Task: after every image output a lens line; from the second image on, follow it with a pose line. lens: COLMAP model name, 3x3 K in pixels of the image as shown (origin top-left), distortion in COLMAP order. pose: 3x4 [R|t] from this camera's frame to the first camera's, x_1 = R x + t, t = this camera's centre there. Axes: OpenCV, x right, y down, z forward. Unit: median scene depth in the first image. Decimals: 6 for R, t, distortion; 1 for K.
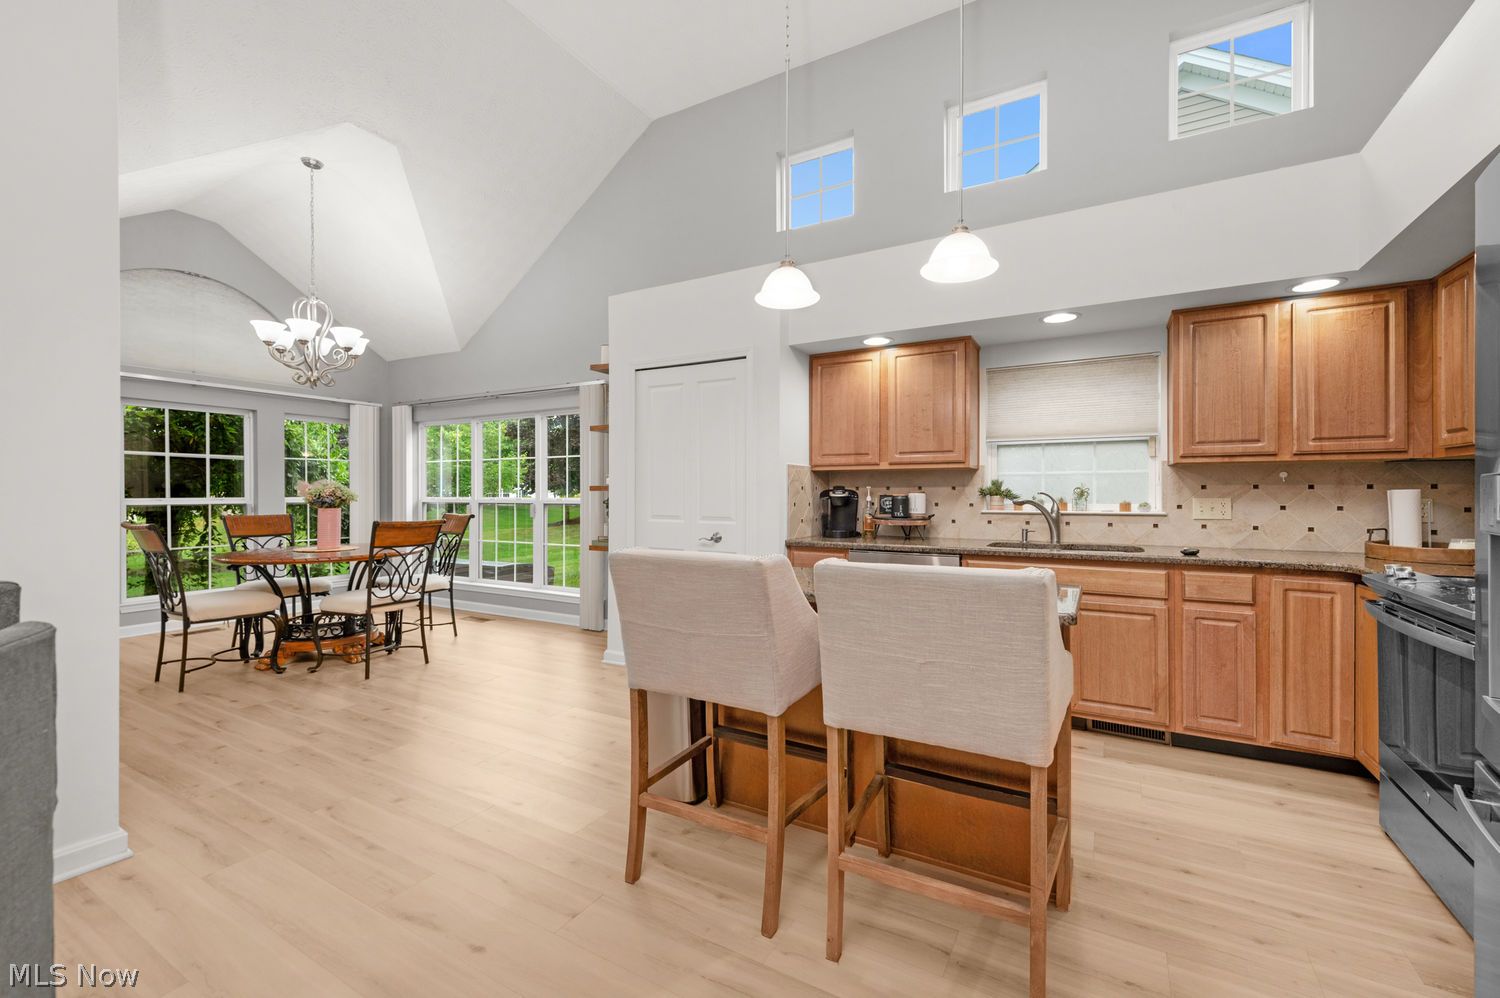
lens RADIAL K [[592.9, 0, 750.0], [0, 592.9, 499.0], [0, 0, 1]] dist [0.057689, 0.000058]
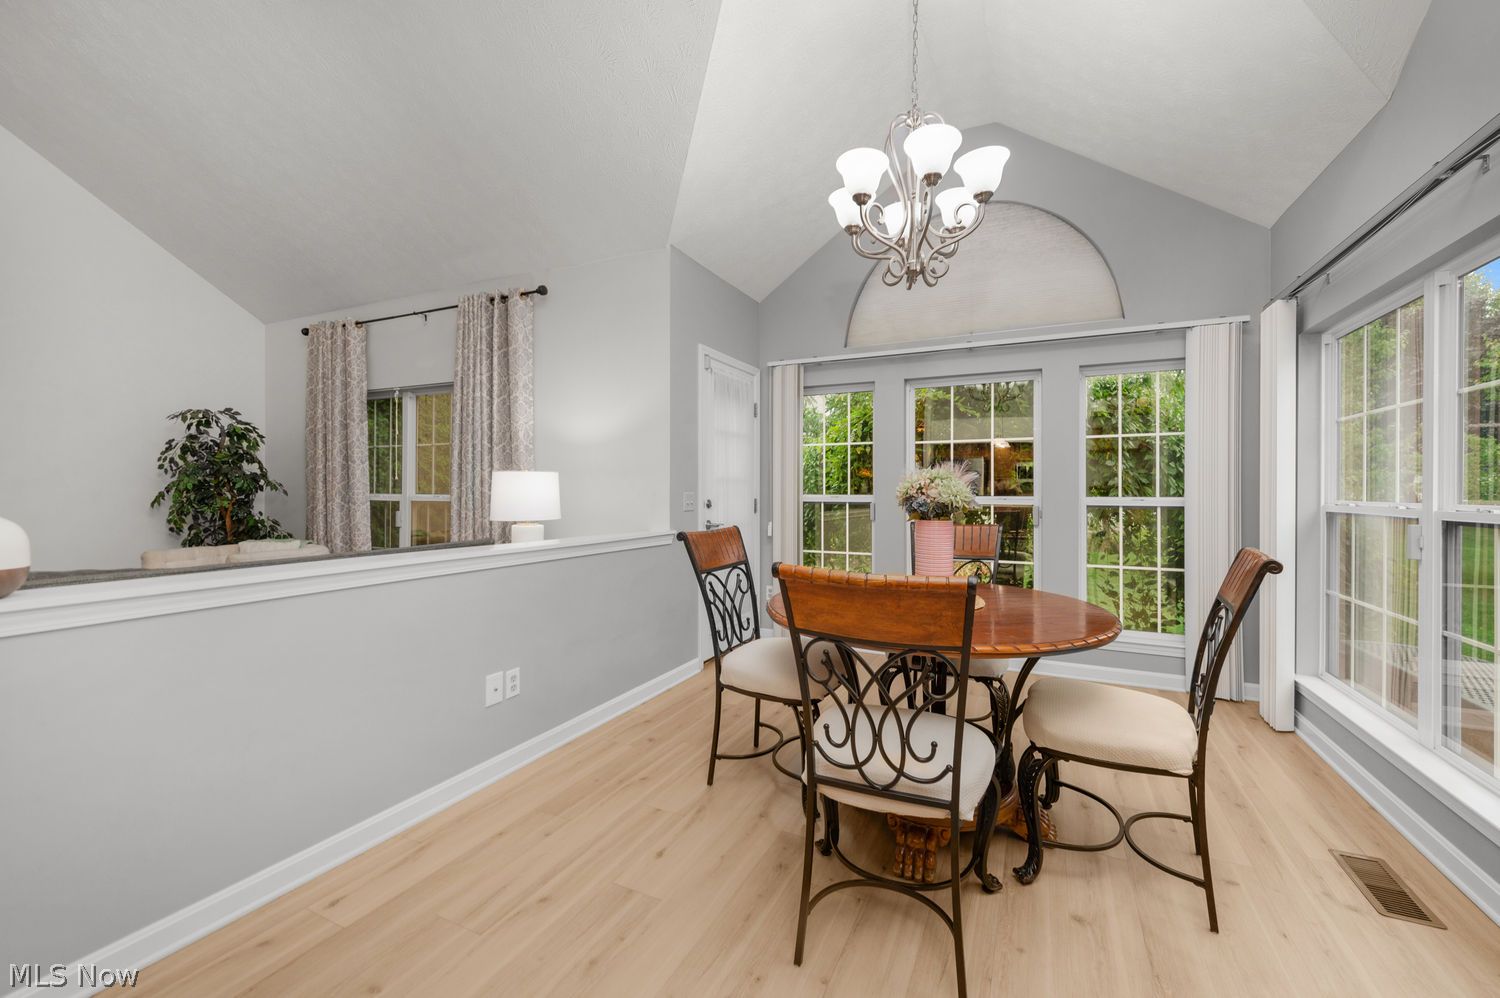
lens RADIAL K [[613.1, 0, 766.8], [0, 613.1, 495.1], [0, 0, 1]] dist [0.009160, -0.000030]
pose [[0.109105, 0.009299, -0.993987, -0.222117], [-0.011817, 0.999898, 0.008057, -0.008315], [0.993960, 0.010867, 0.109204, 0.876248]]
